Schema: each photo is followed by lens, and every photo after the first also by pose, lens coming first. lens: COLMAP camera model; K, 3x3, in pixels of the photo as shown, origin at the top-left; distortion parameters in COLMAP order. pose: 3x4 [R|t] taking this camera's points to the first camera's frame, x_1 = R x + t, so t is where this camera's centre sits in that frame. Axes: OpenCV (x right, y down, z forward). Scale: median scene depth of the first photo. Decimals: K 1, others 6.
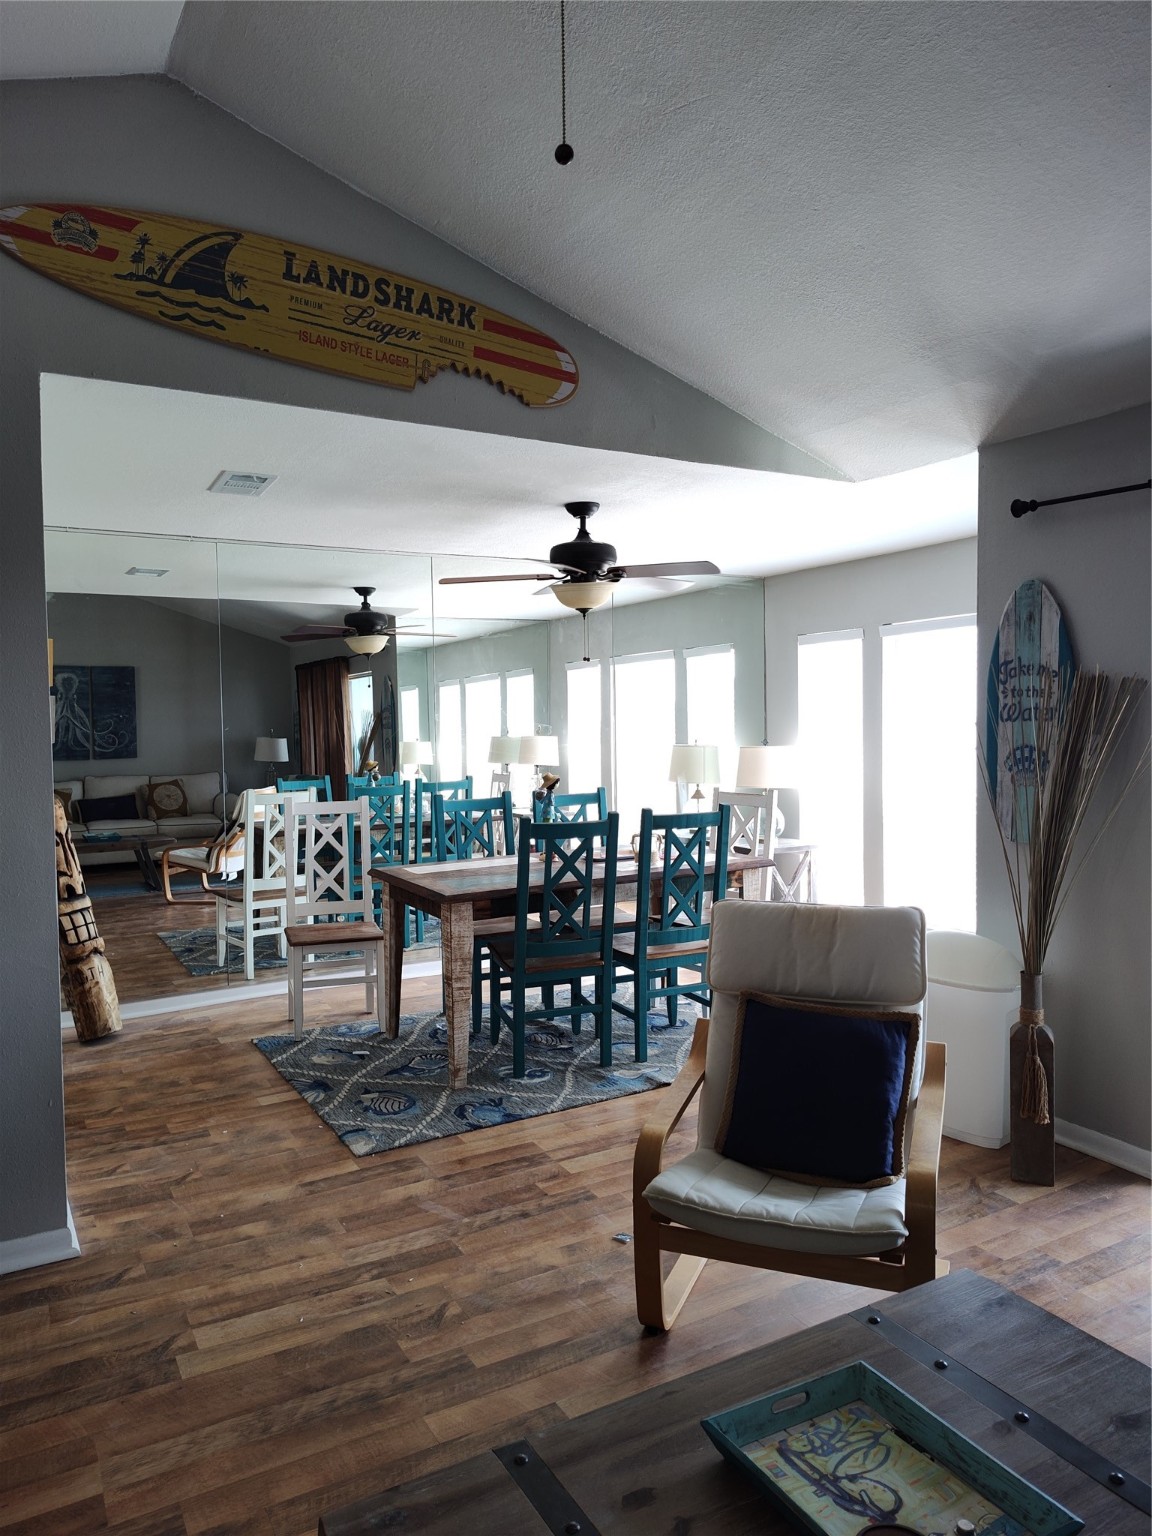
lens RADIAL K [[1049.4, 0, 583.8], [0, 1049.4, 763.9], [0, 0, 1]] dist [0.039474, -0.044320]
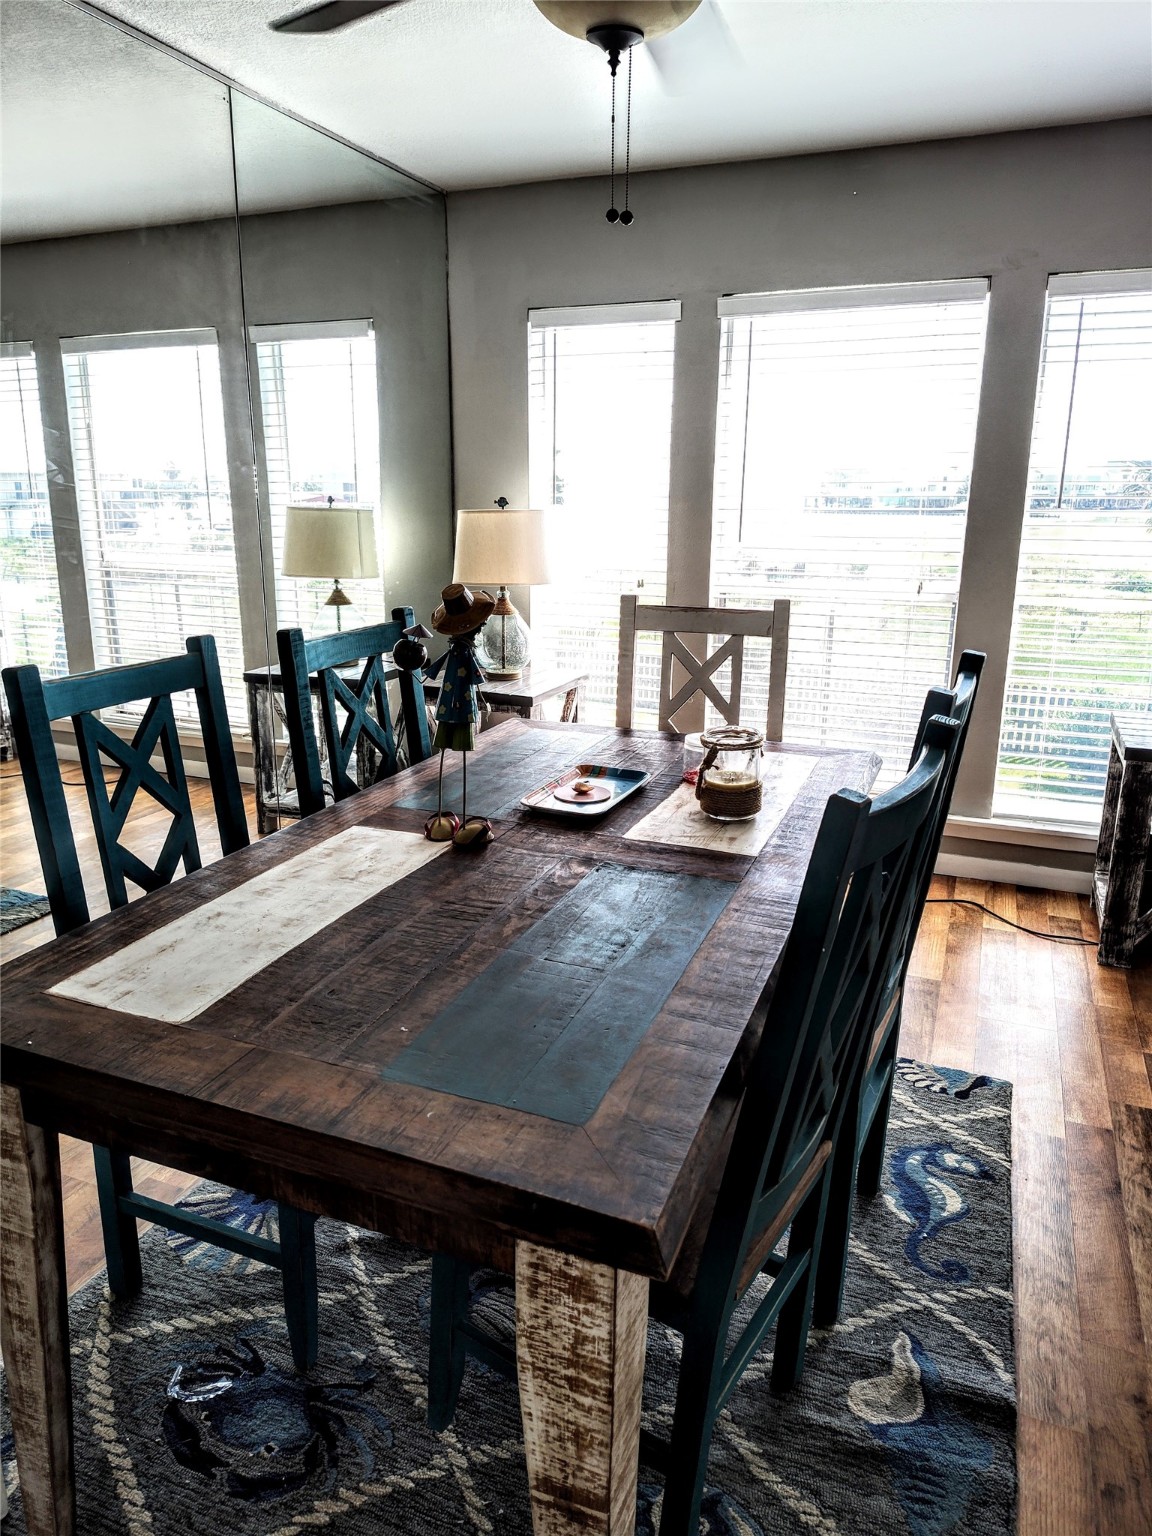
lens RADIAL K [[1049.4, 0, 569.7], [0, 1049.4, 753.3], [0, 0, 1]] dist [0.039474, -0.044320]
pose [[0.789468, -0.131986, 0.599433, -0.160524], [0.007159, 0.978520, 0.206026, -0.005764], [-0.613750, -0.158359, 0.773455, 0.539511]]
